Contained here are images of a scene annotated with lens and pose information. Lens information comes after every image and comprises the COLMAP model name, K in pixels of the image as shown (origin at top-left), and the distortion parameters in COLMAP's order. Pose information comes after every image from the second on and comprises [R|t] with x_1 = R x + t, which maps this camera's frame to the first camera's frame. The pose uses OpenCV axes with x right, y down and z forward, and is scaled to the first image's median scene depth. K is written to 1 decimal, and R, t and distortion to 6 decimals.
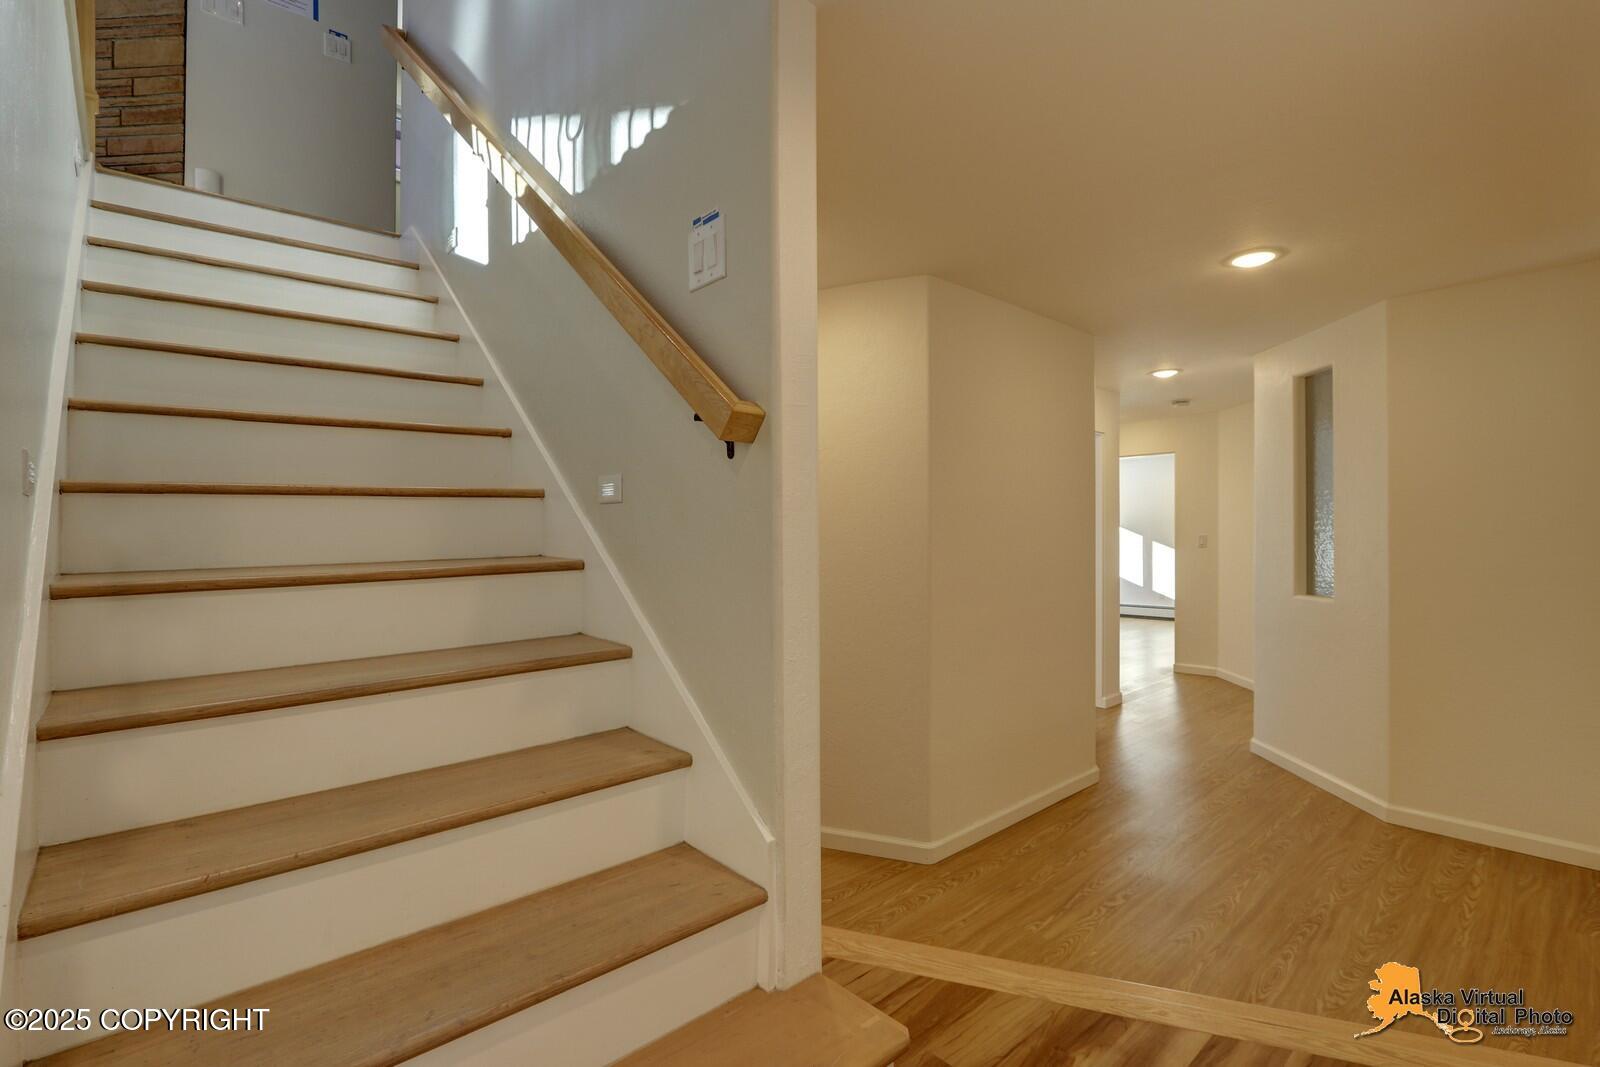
lens RADIAL K [[747.9, 0, 795.4], [0, 747.9, 522.1], [0, 0, 1]] dist [-0.018331, 0.002375]
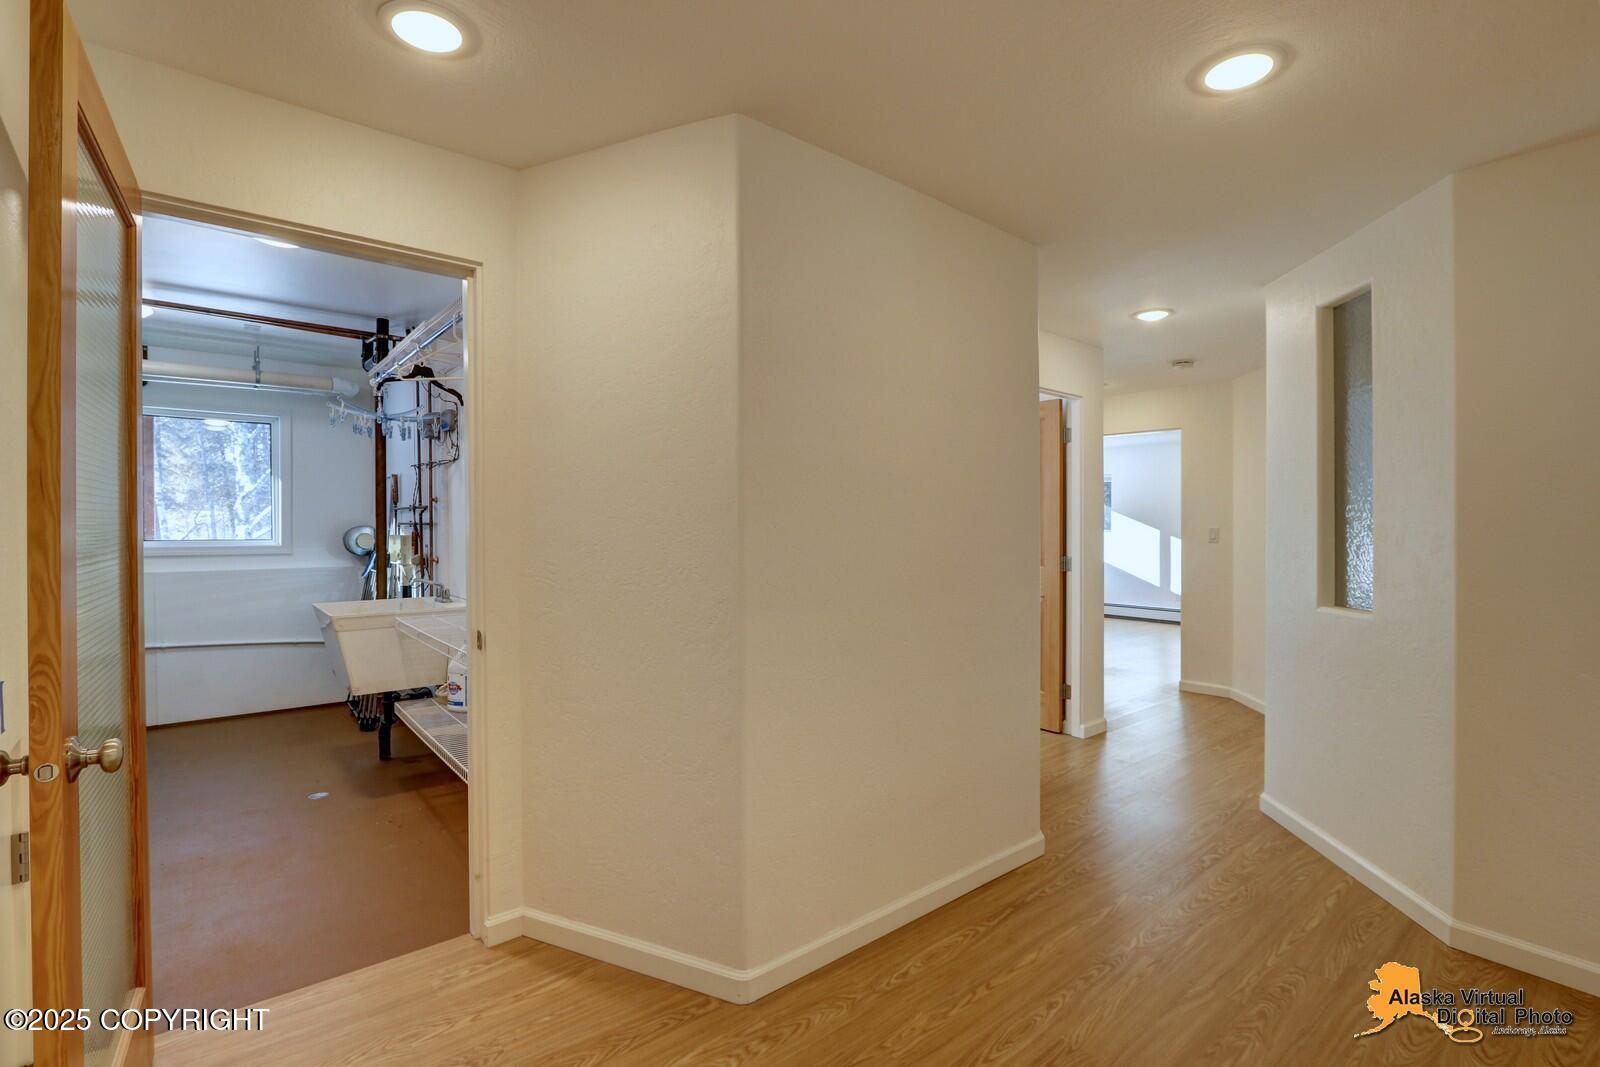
lens RADIAL K [[747.9, 0, 796.3], [0, 747.9, 497.4], [0, 0, 1]] dist [-0.018331, 0.002375]
pose [[0.999147, 0.017008, -0.037641, 0.189663], [-0.017767, 0.999644, -0.019911, 0.015094], [0.037289, 0.020563, 0.999093, 0.255415]]
